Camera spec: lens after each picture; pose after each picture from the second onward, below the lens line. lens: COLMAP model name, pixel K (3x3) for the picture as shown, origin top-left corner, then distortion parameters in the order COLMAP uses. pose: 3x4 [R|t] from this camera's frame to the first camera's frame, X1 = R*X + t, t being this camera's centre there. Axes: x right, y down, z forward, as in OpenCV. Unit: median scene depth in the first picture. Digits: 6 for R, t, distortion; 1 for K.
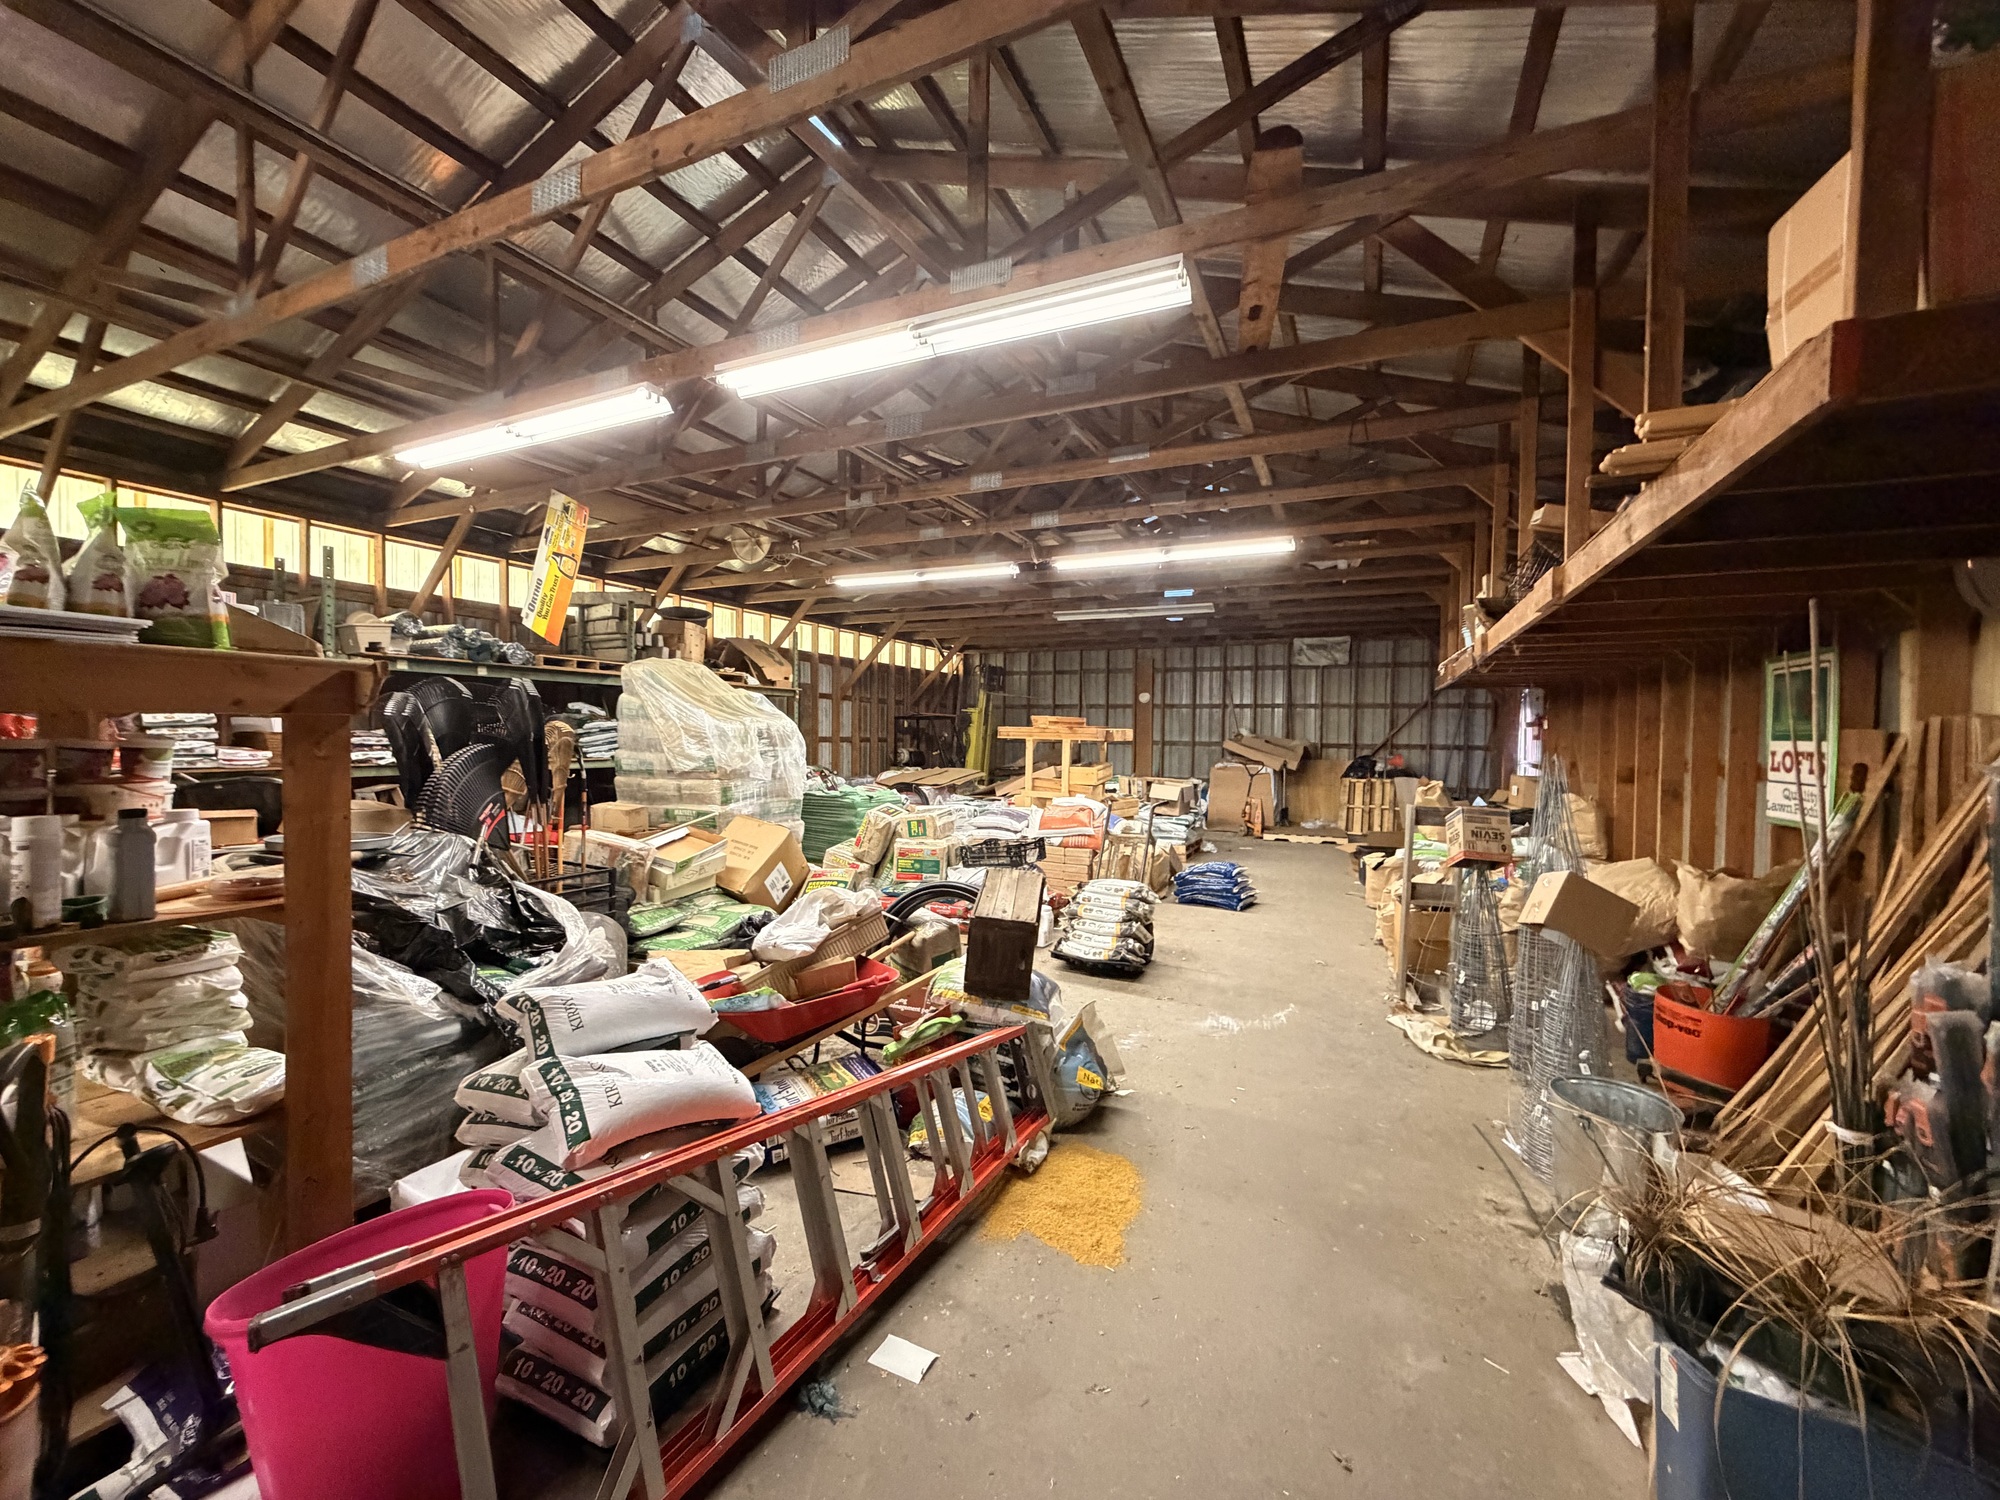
lens RADIAL K [[788.7, 0, 1000.0], [0, 788.7, 750.0], [0, 0, 1]] dist [-0.001595, 0.000045]
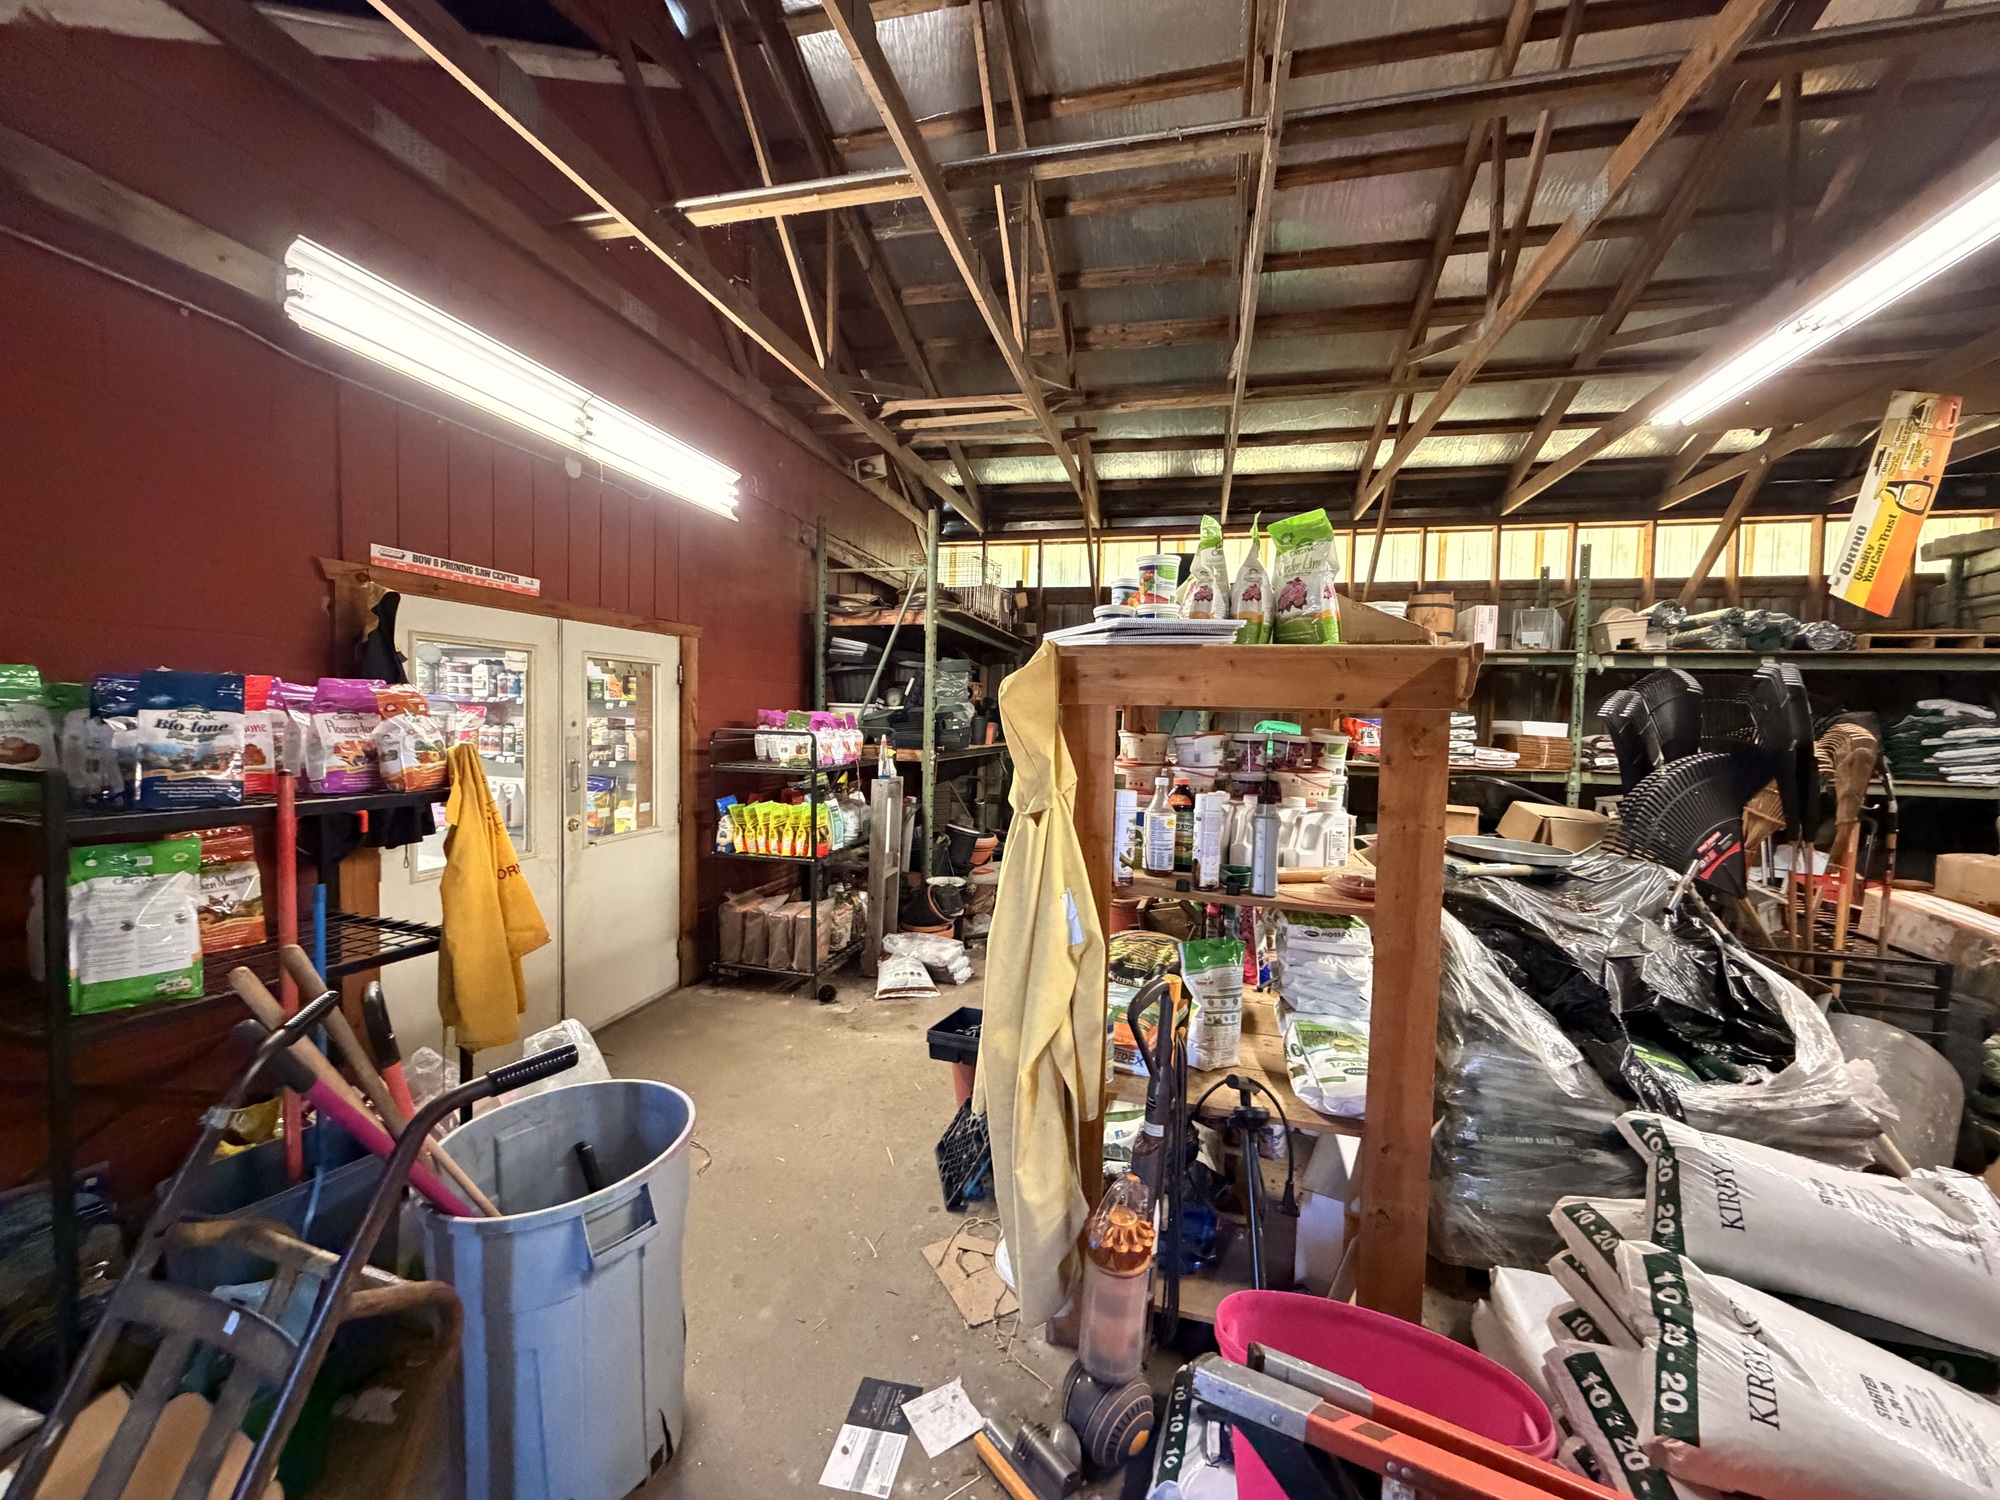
lens RADIAL K [[788.7, 0, 1000.0], [0, 788.7, 750.0], [0, 0, 1]] dist [-0.001595, 0.000045]
pose [[0.182516, 0.032968, -0.982650, -0.033406], [-0.041813, 0.998794, 0.025743, -0.001062], [0.982313, 0.036389, 0.183674, 0.181995]]
